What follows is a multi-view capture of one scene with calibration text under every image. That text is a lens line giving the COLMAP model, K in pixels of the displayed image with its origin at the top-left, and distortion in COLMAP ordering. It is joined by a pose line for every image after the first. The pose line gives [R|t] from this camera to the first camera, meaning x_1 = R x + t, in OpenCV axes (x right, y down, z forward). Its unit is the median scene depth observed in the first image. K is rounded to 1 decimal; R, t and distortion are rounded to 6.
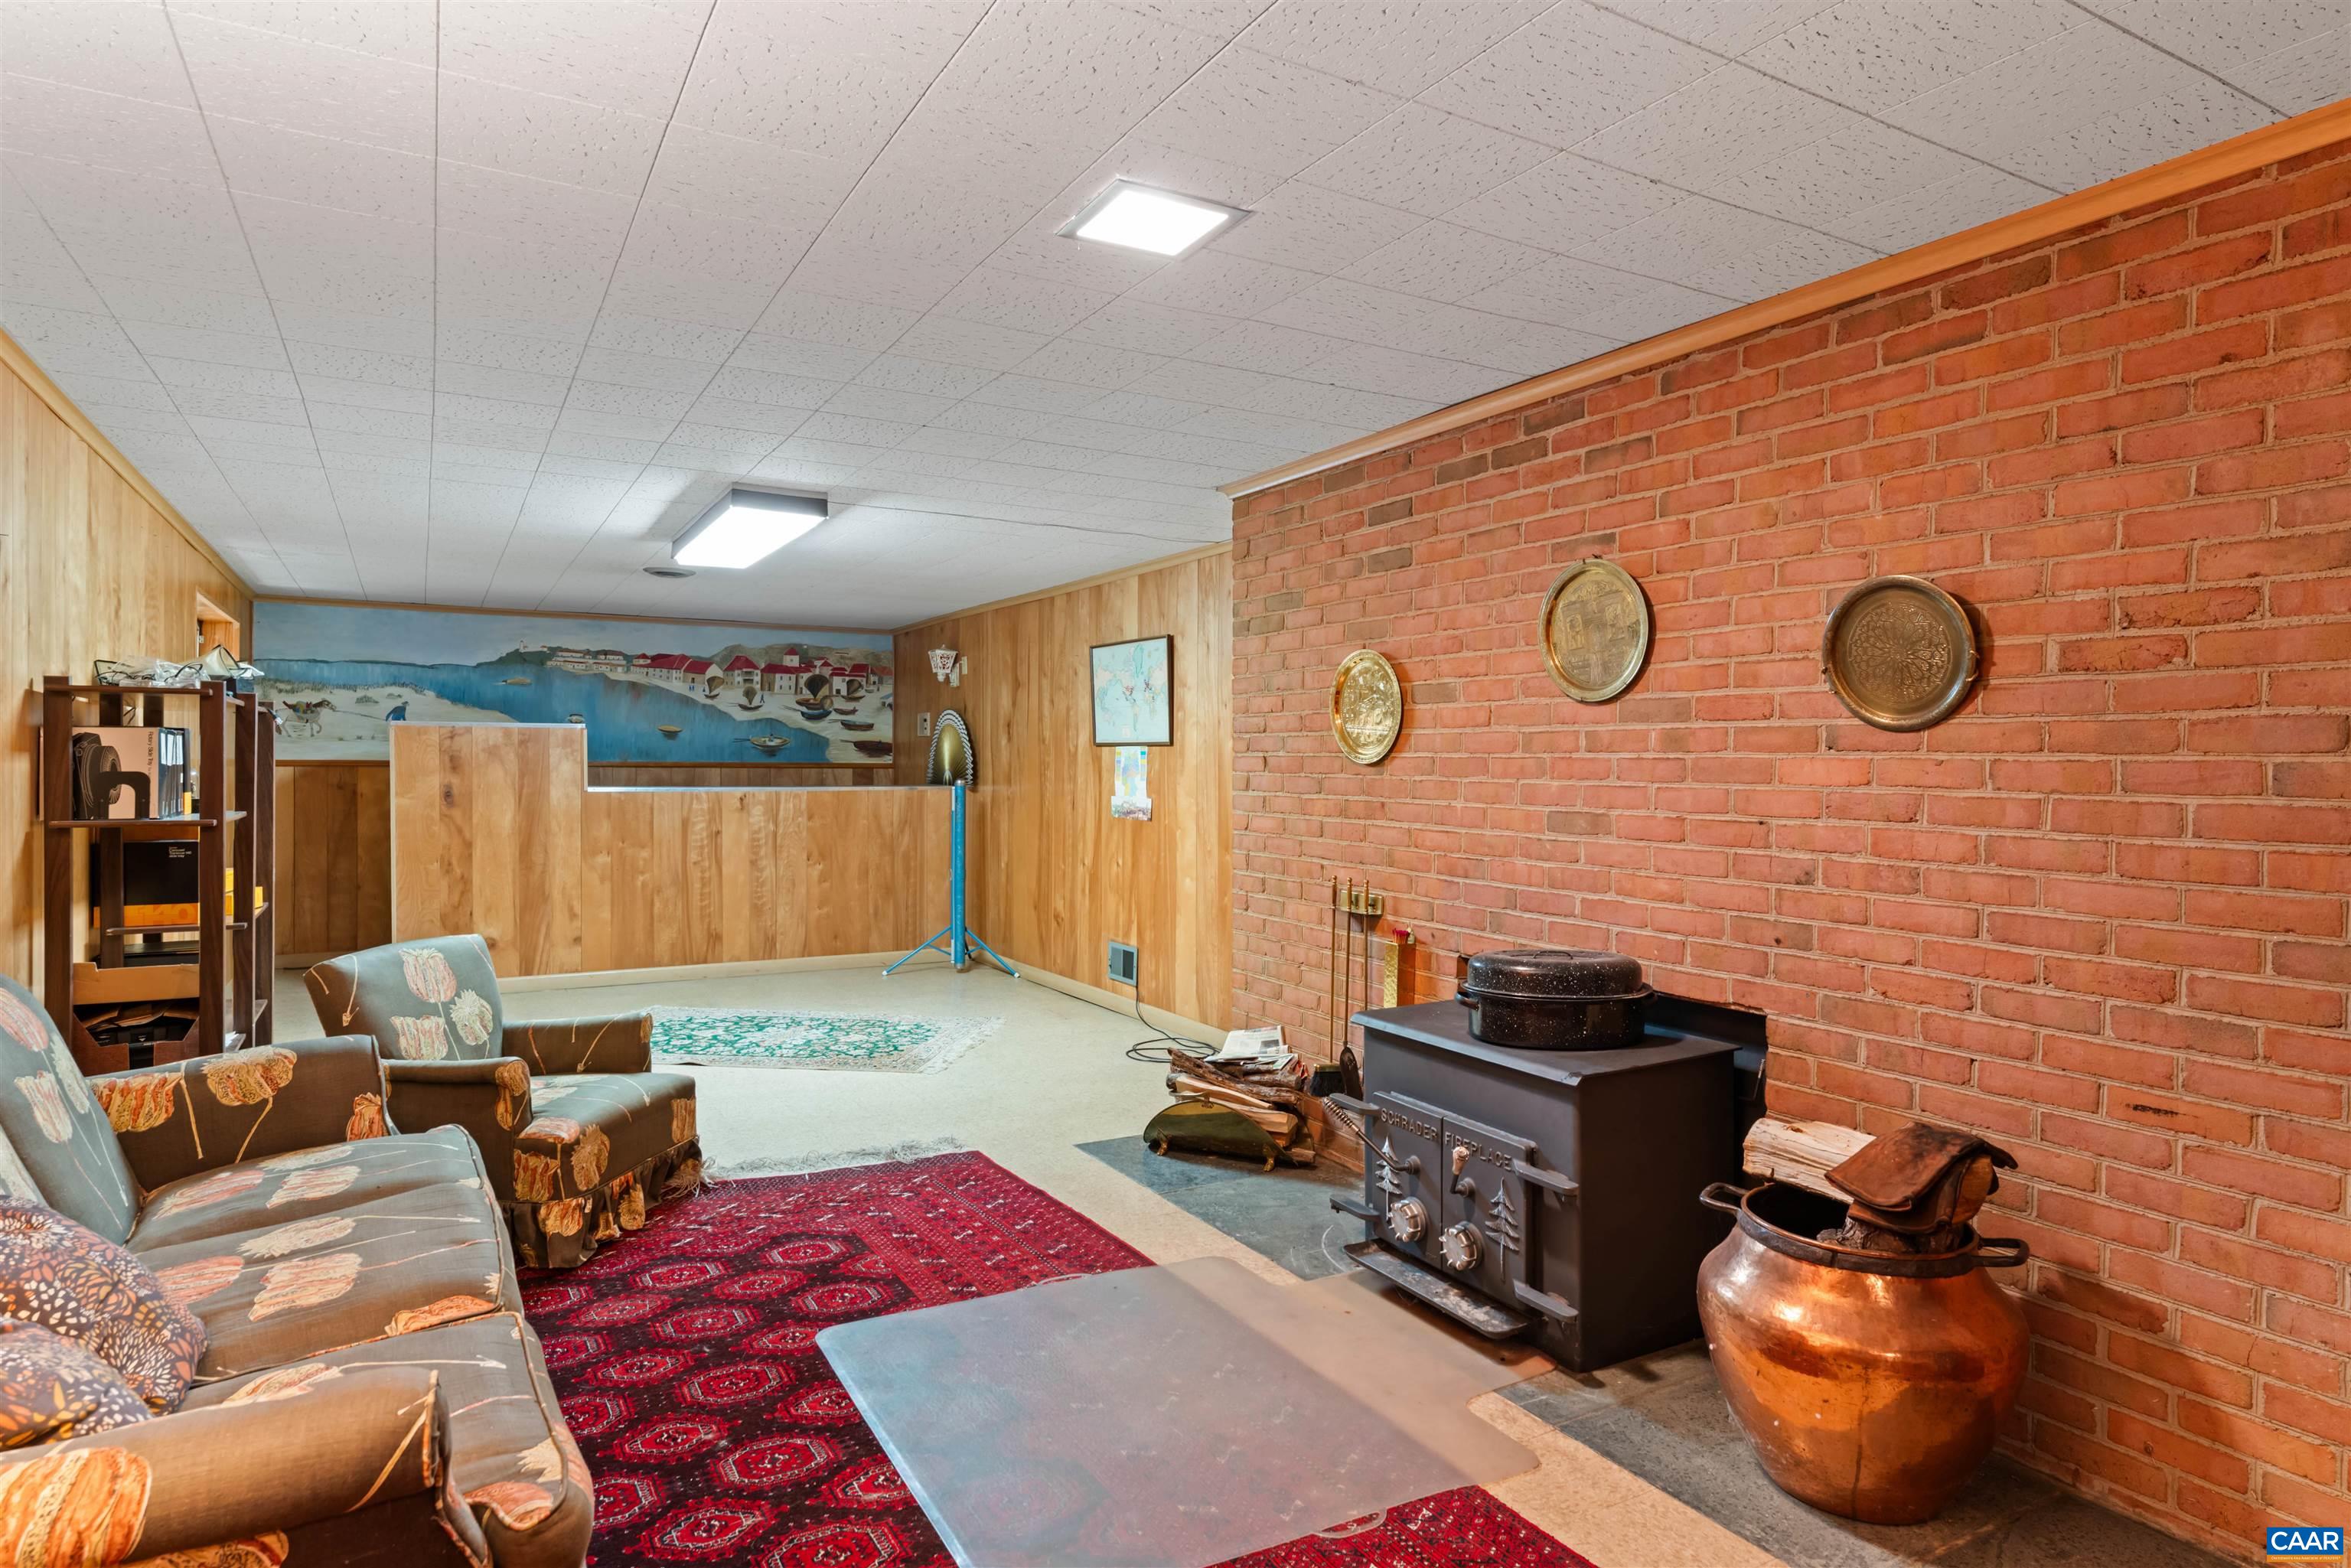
lens RADIAL K [[1320.8, 0, 1182.3], [0, 1320.8, 776.9], [0, 0, 1]] dist [-0.002210, -0.000168]
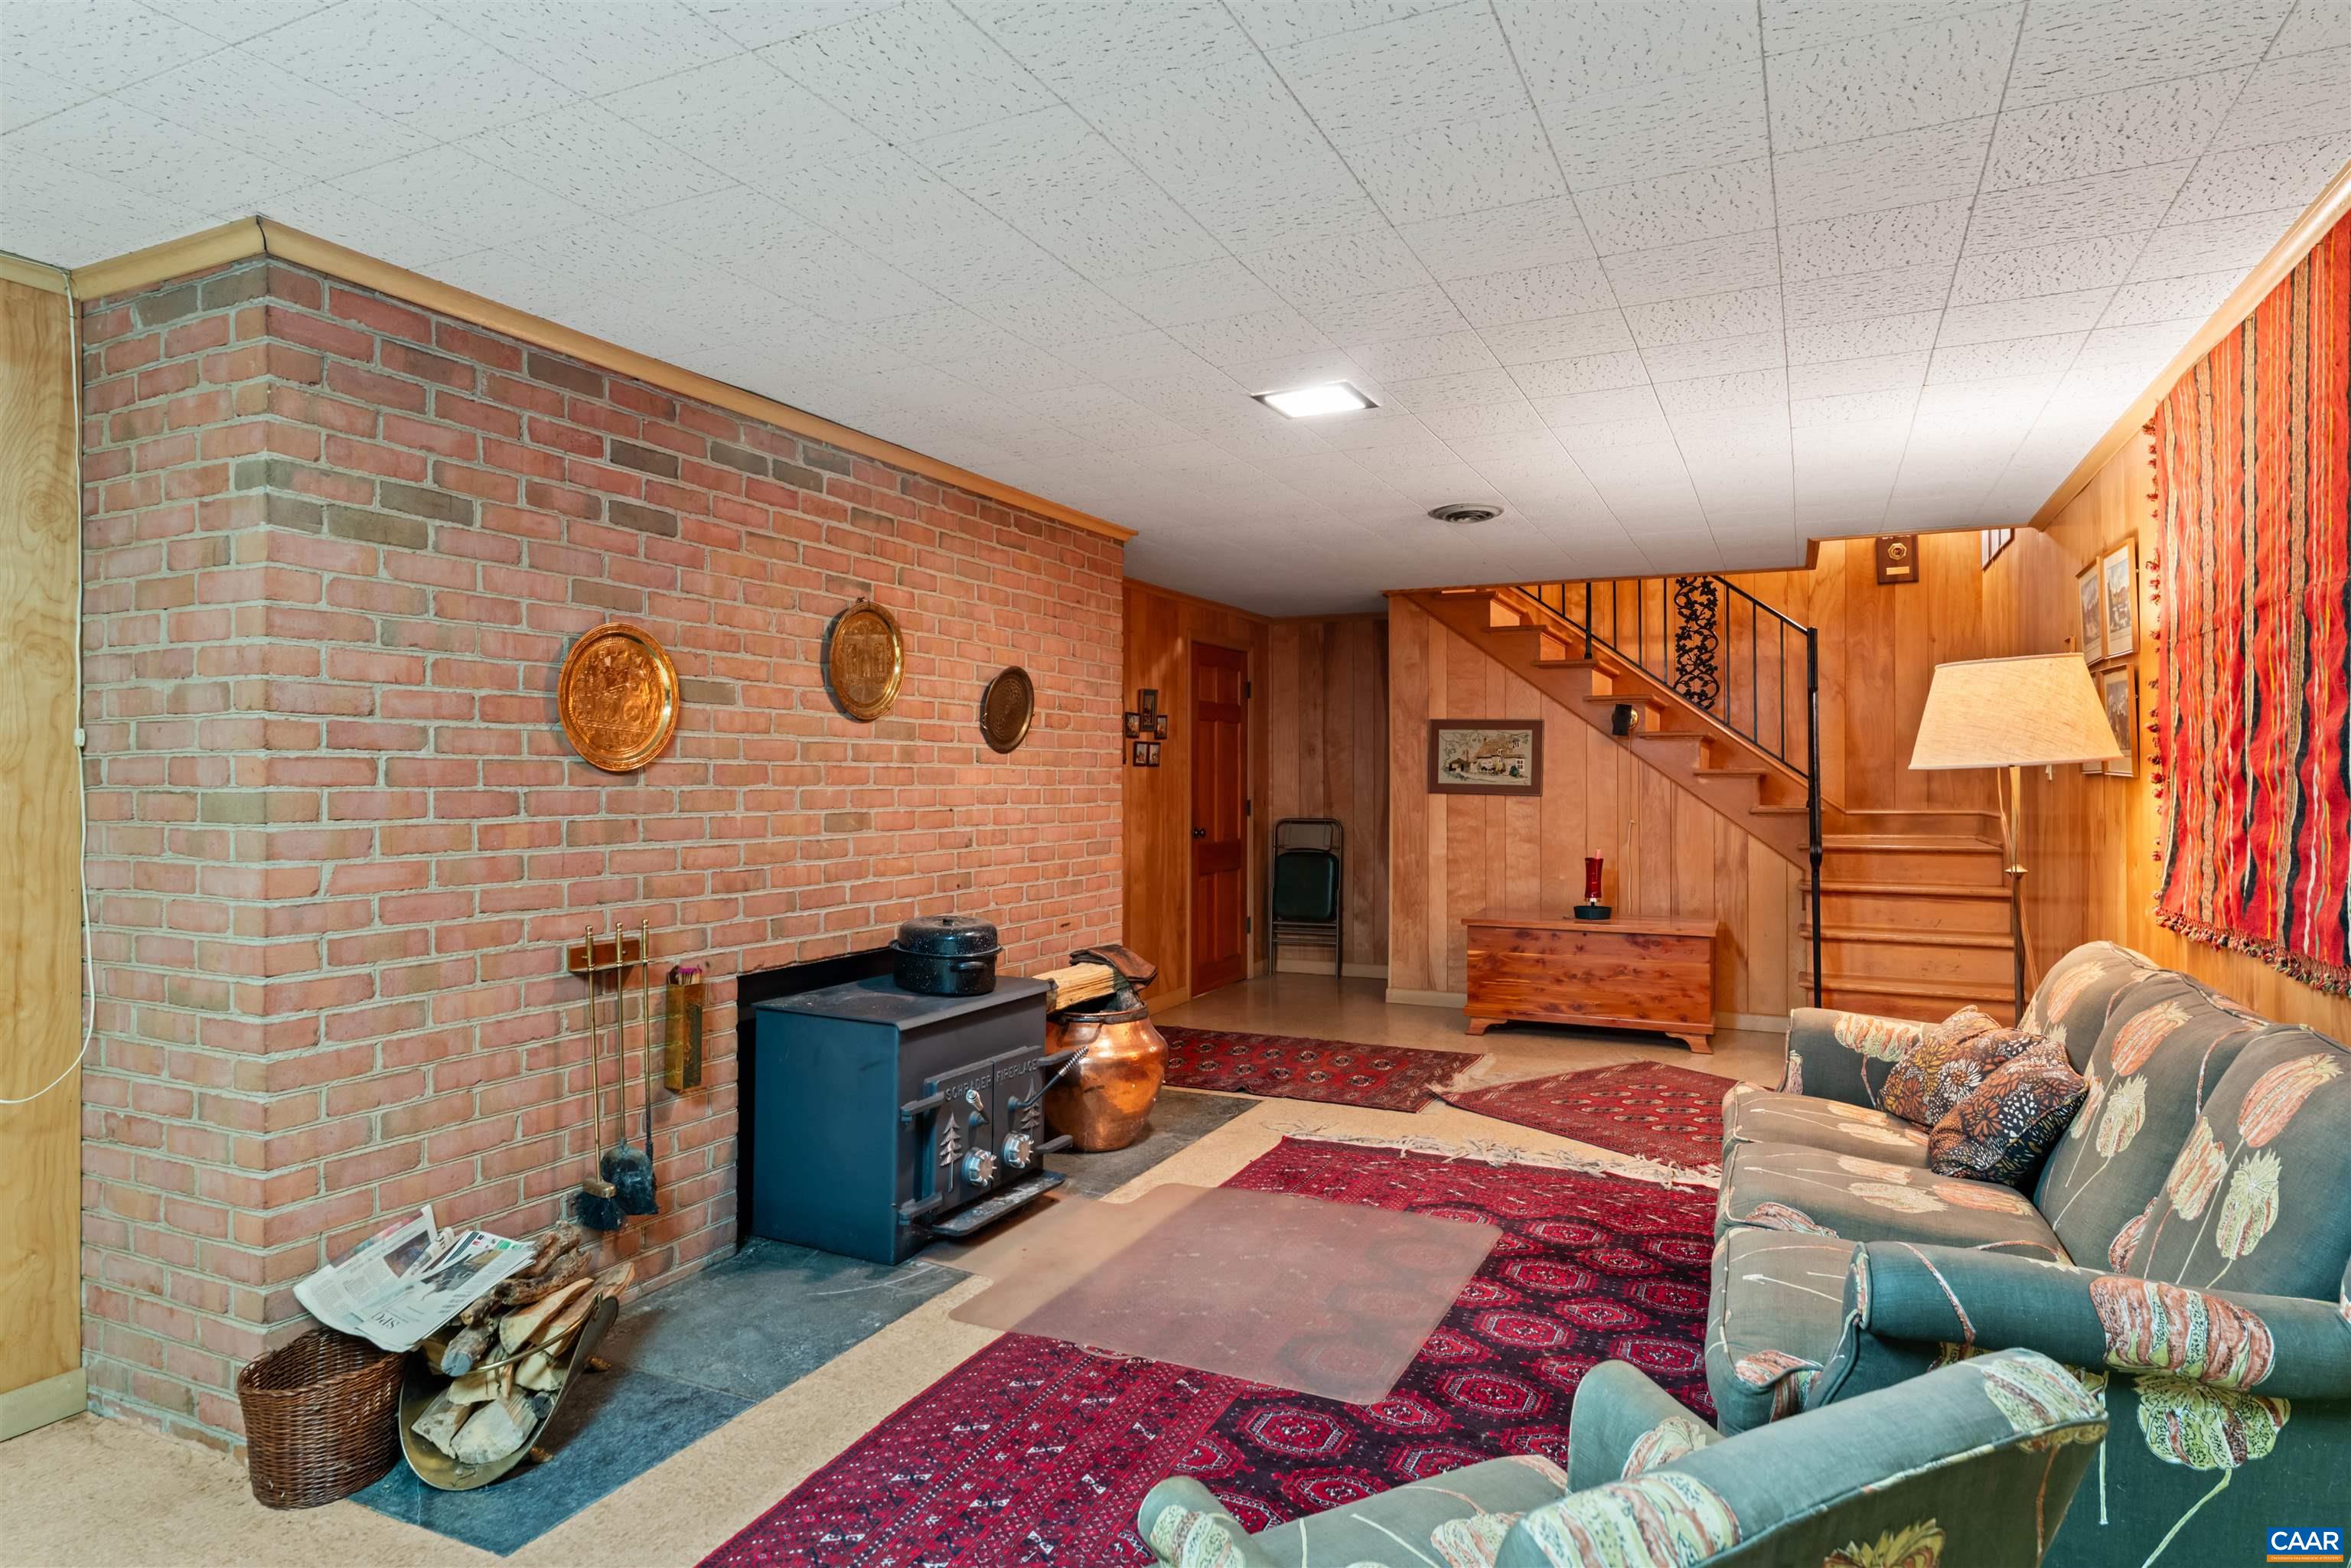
lens RADIAL K [[1320.8, 0, 1185.2], [0, 1320.8, 777.6], [0, 0, 1]] dist [-0.002210, -0.000168]
pose [[-0.570502, -0.006578, 0.821270, -0.816303], [0.005138, 0.999920, 0.011578, -0.016047], [-0.821280, 0.010825, -0.570423, 1.400389]]
